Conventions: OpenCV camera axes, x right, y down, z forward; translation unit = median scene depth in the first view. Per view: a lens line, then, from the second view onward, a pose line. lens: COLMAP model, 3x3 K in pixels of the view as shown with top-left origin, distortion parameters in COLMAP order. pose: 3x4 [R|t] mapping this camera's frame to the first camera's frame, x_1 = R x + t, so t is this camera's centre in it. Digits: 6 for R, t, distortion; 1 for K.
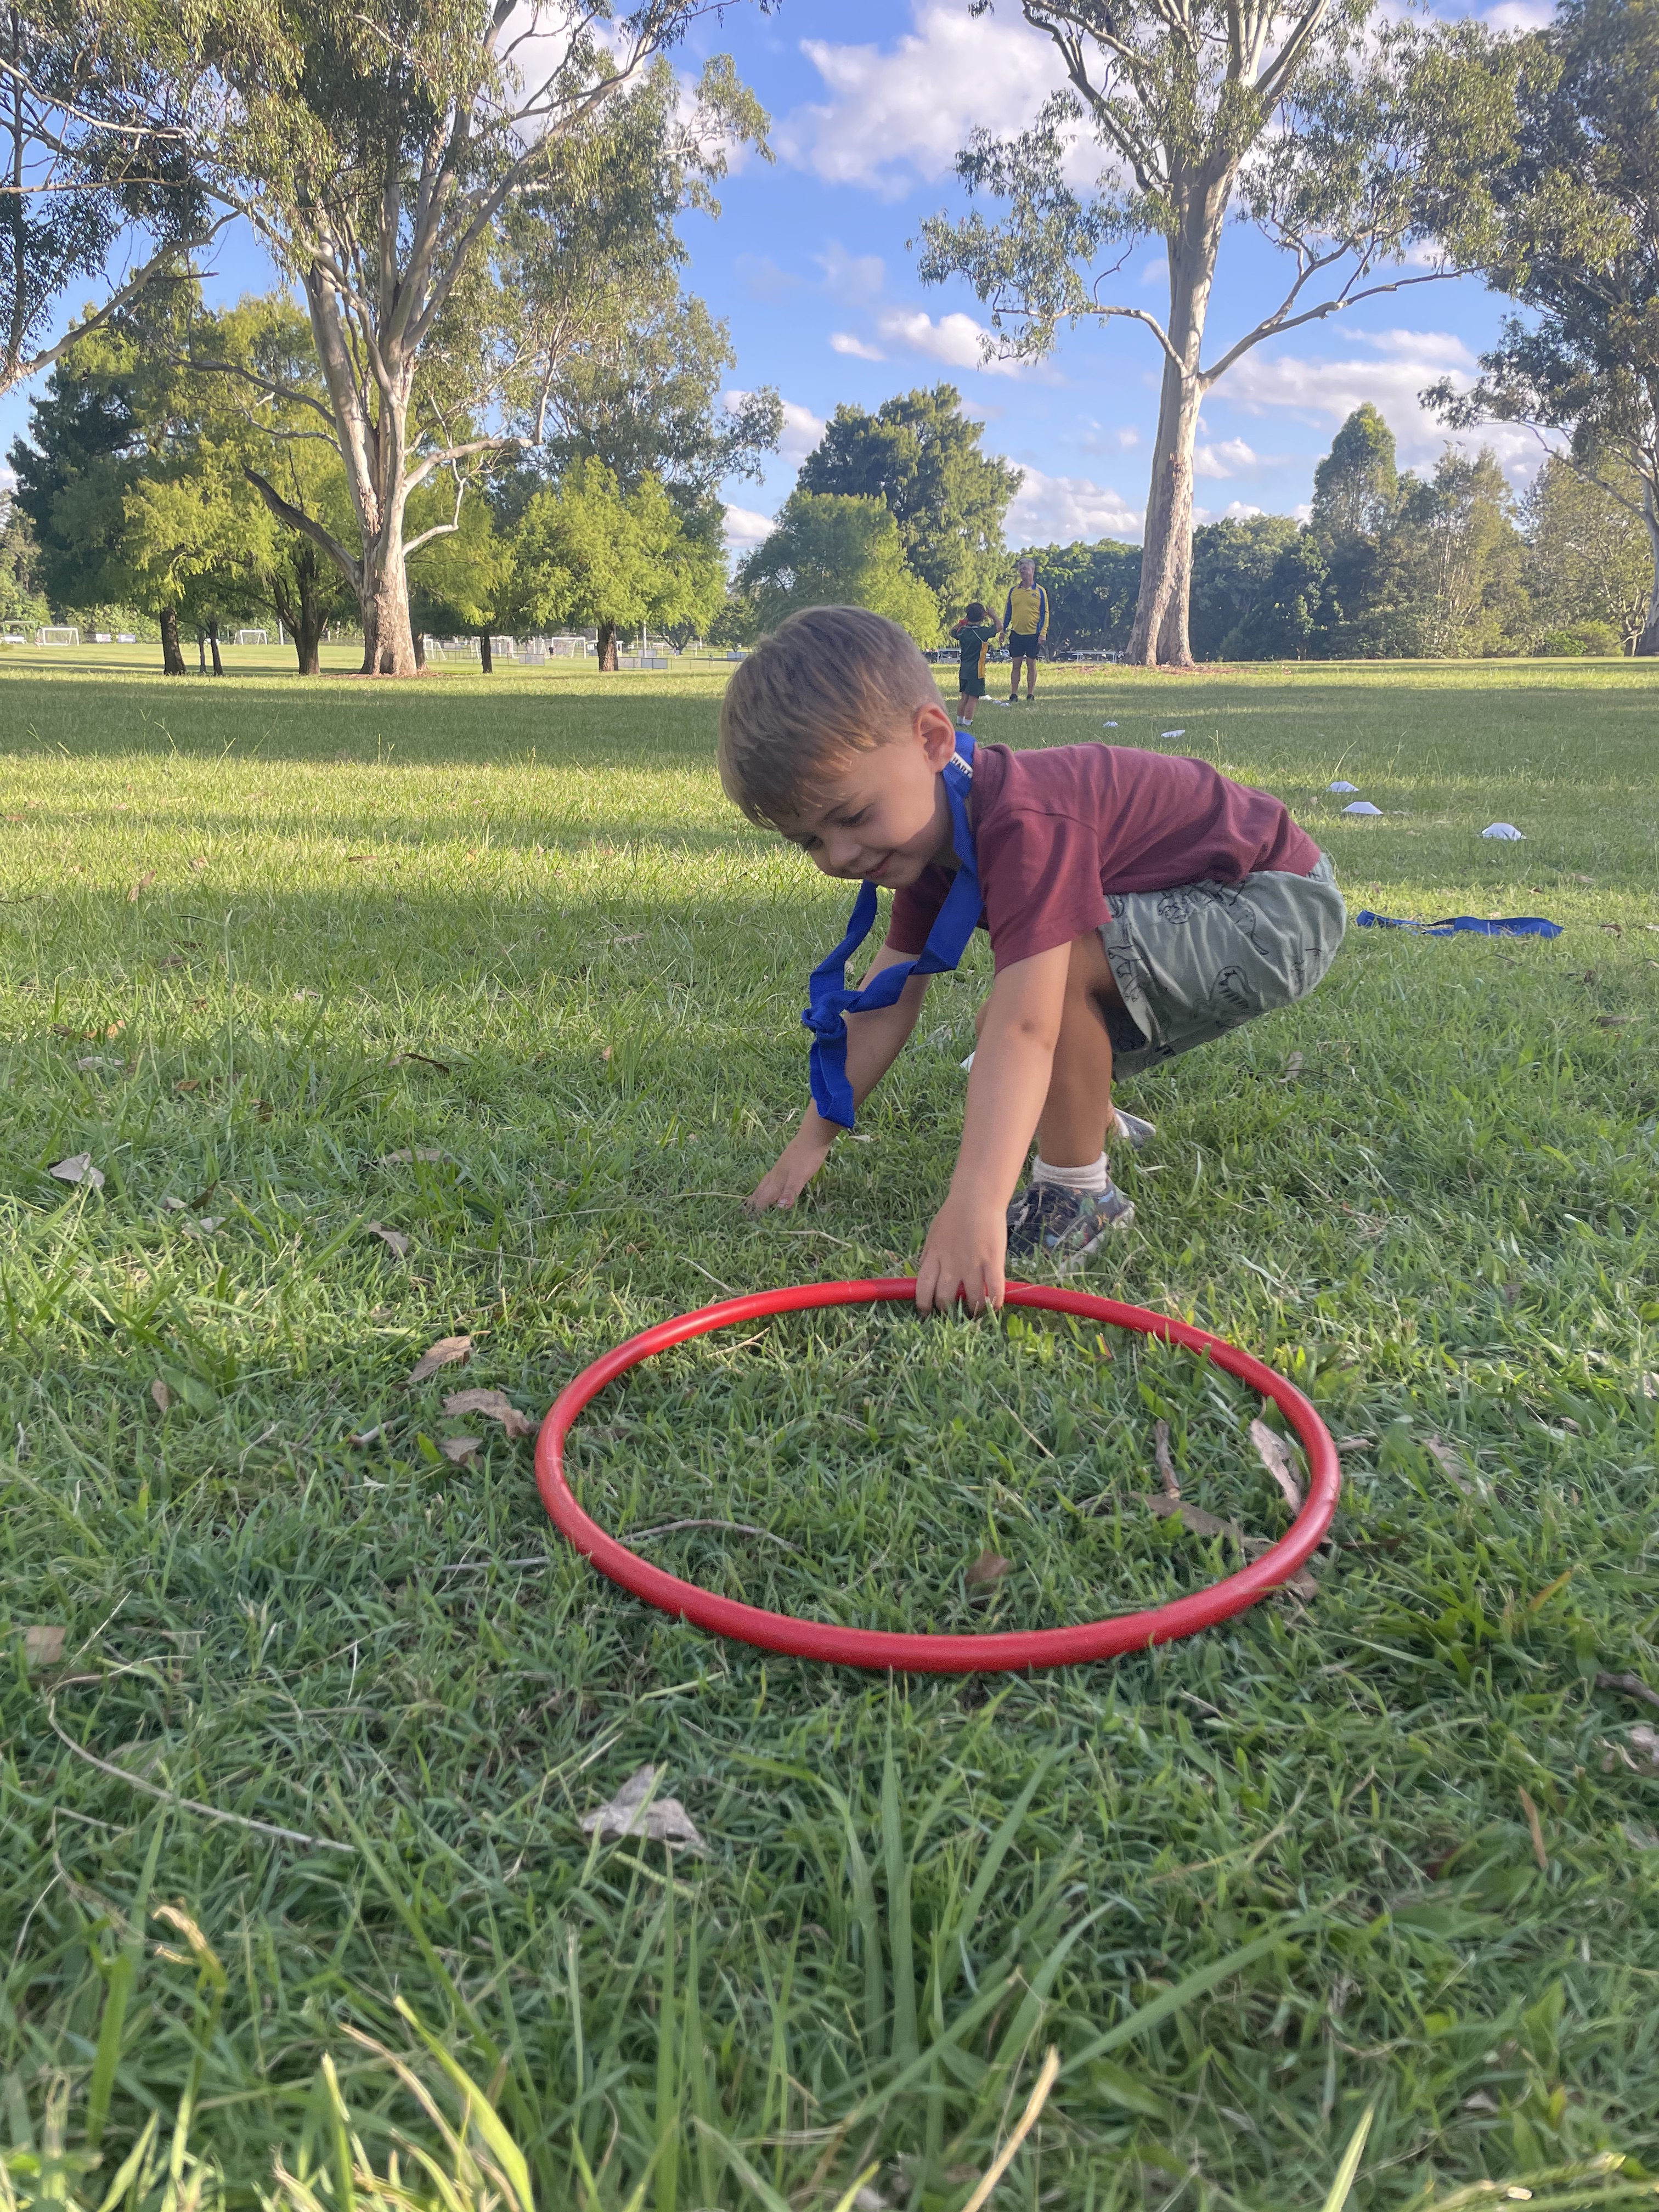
lens RADIAL K [[1653.1, 0, 841.1], [0, 1653.1, 1088.2], [0, 0, 1]] dist [0.059931, -0.089979]
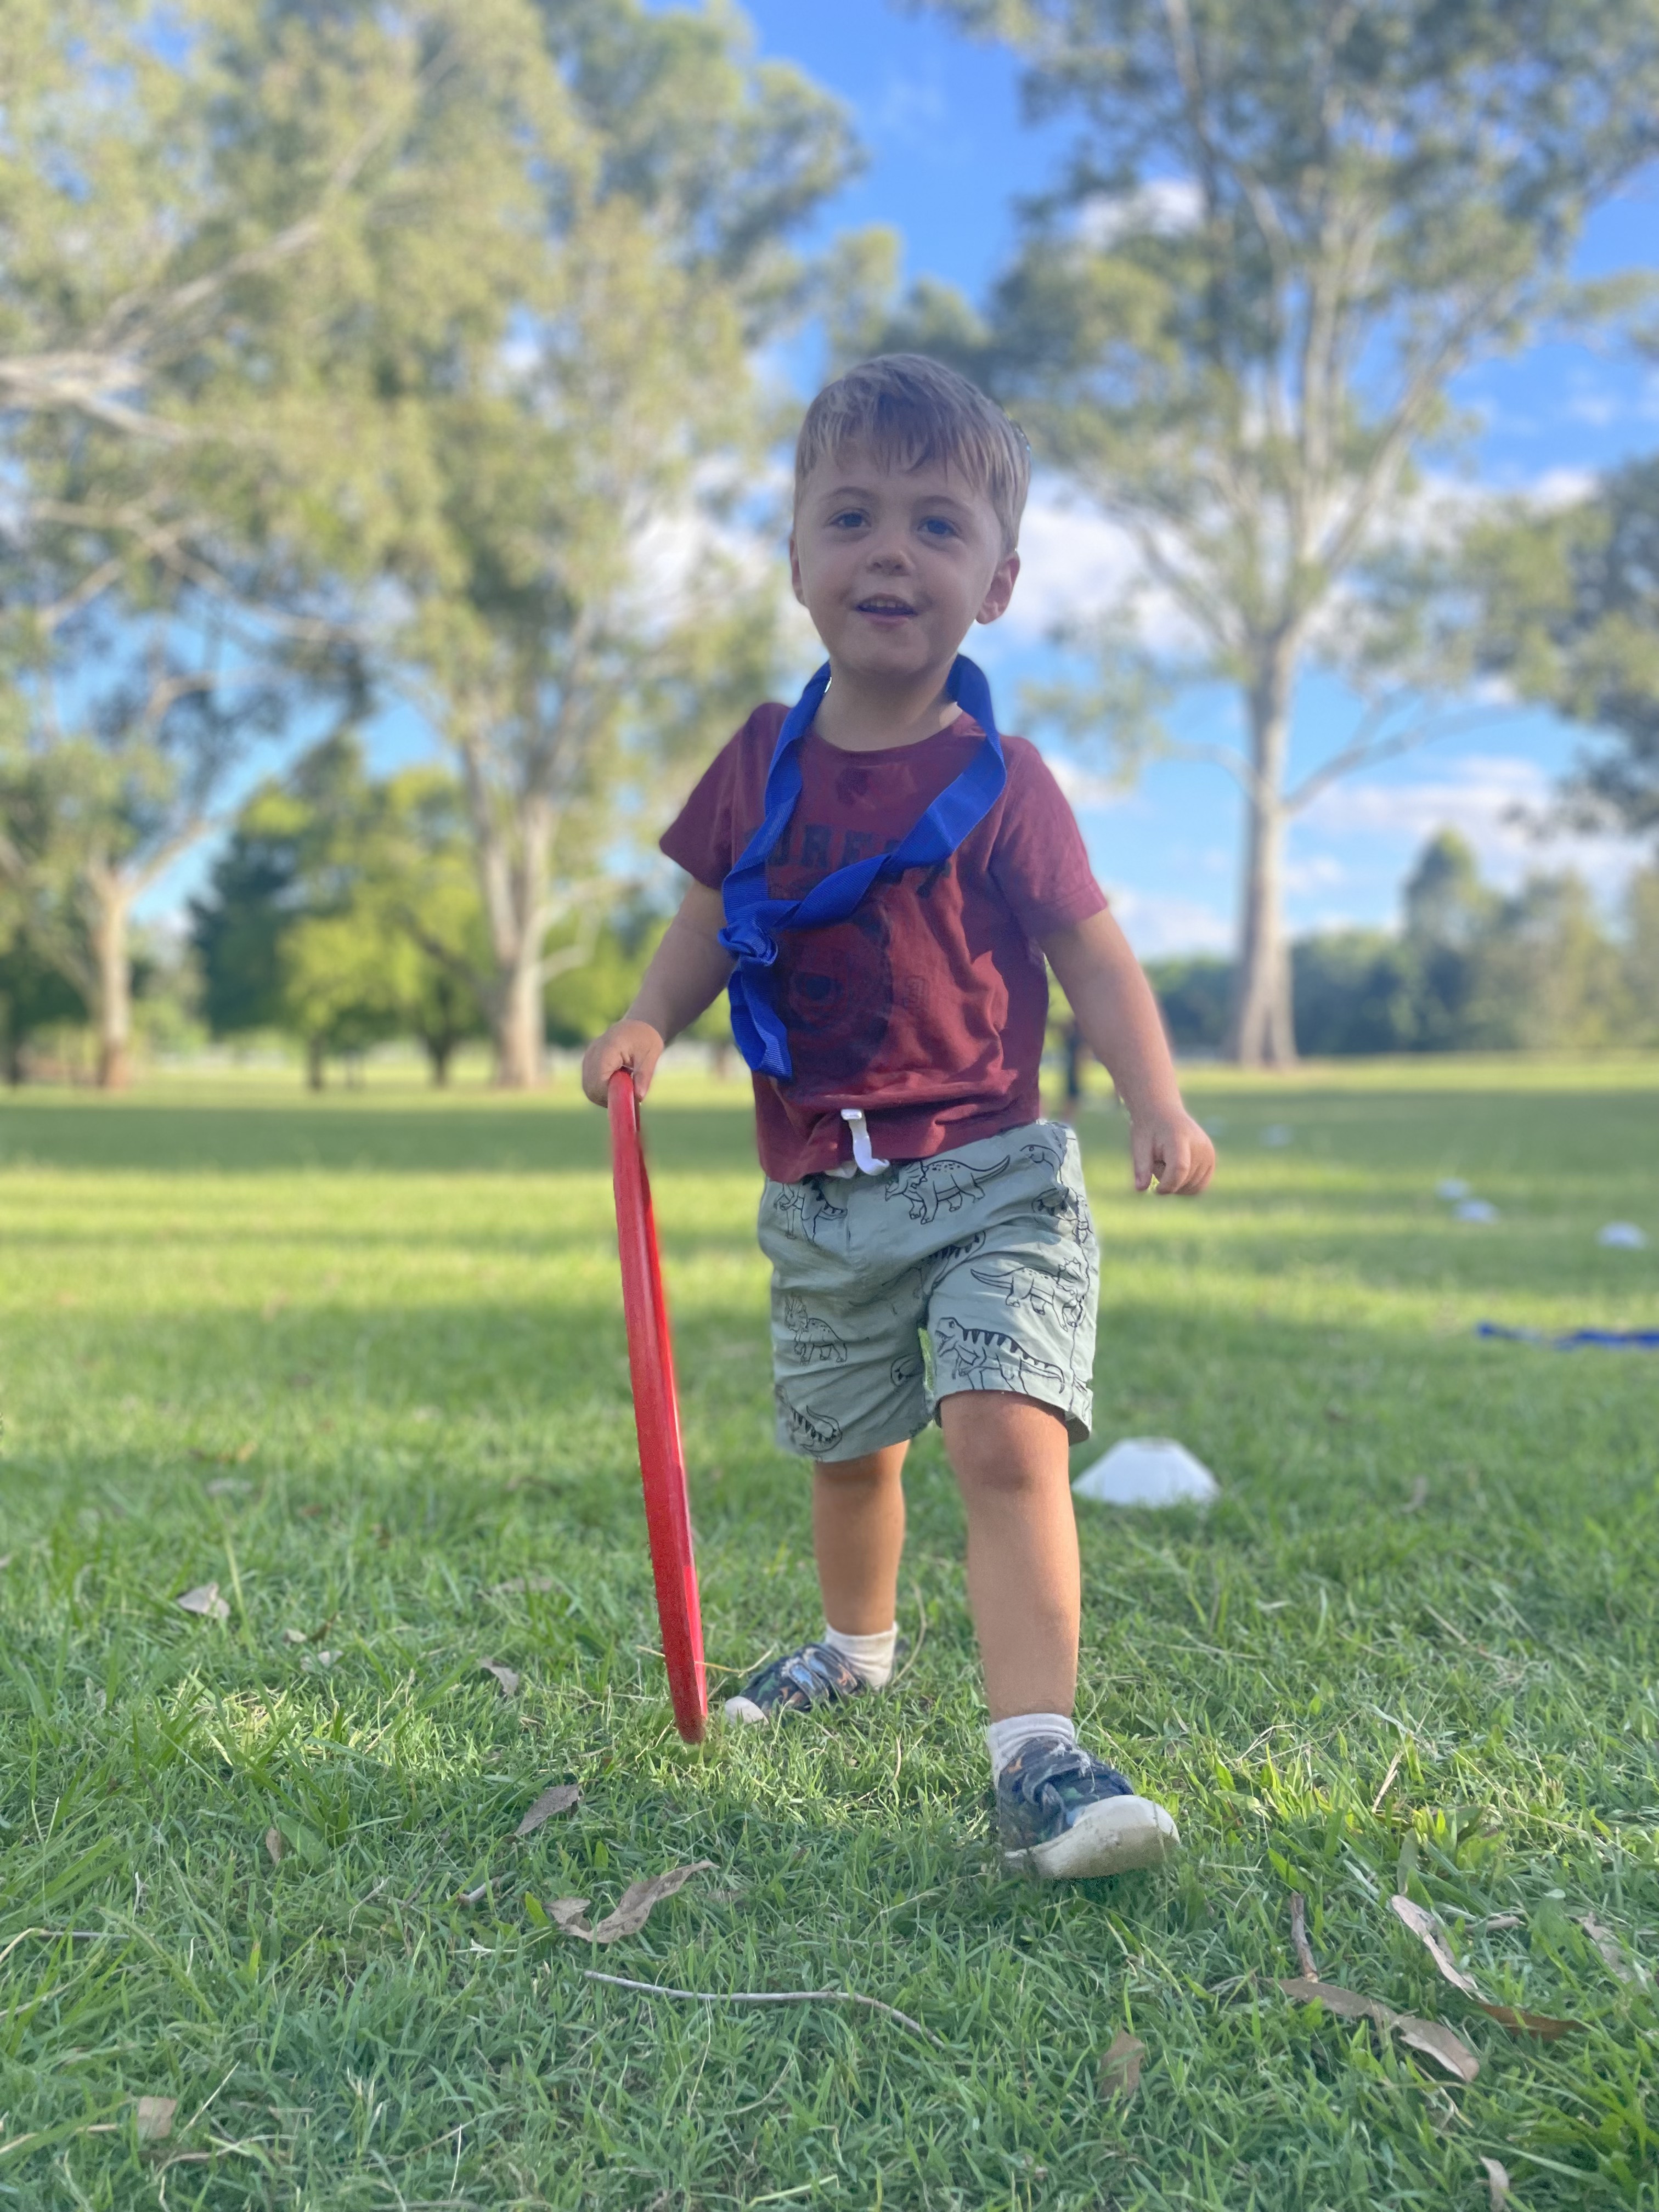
lens RADIAL K [[1653.1, 0, 830.1], [0, 1653.1, 1092.9], [0, 0, 1]] dist [0.059931, -0.089979]
pose [[0.997429, -0.015448, -0.069974, 0.000943], [-0.001471, 0.971868, -0.235523, -0.013274], [0.071644, 0.235021, 0.969346, -0.036683]]
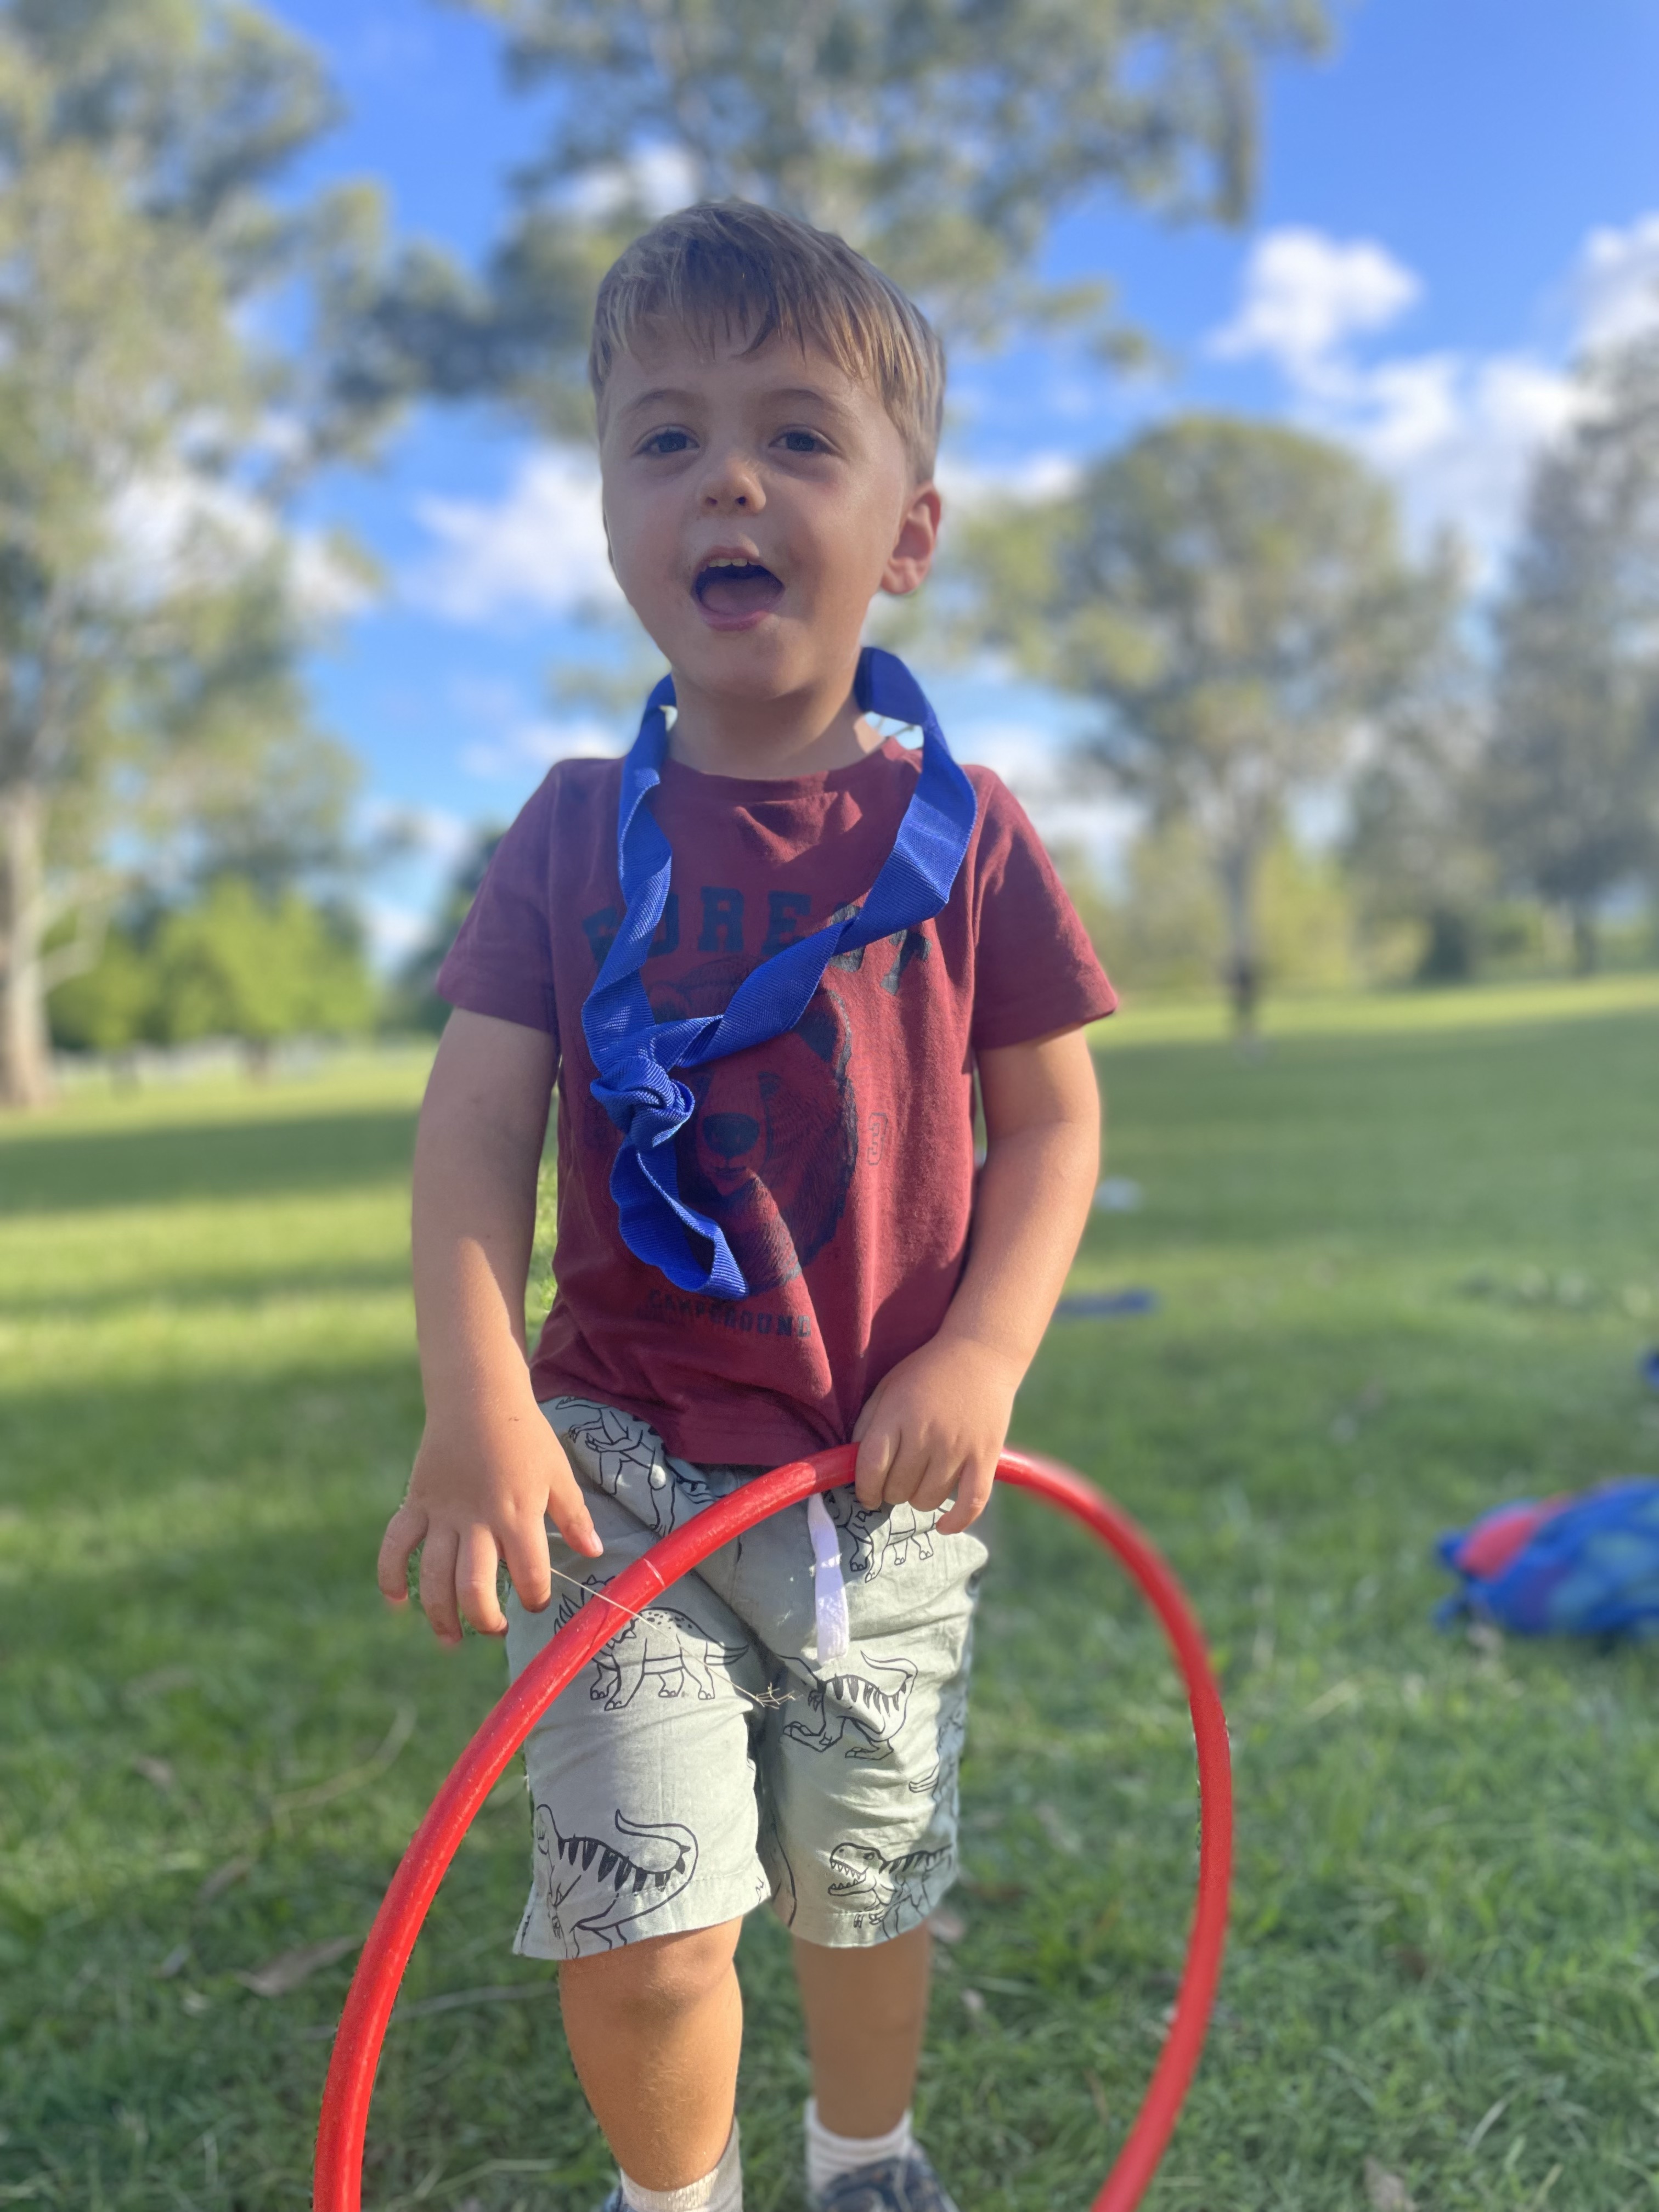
lens RADIAL K [[1653.1, 0, 843.7], [0, 1653.1, 1109.0], [0, 0, 1]] dist [0.059931, -0.089979]
pose [[0.976214, -0.087504, 0.198369, -0.004539], [0.126983, 0.972350, -0.195987, -0.057213], [-0.175734, 0.216514, 0.960333, -0.231389]]
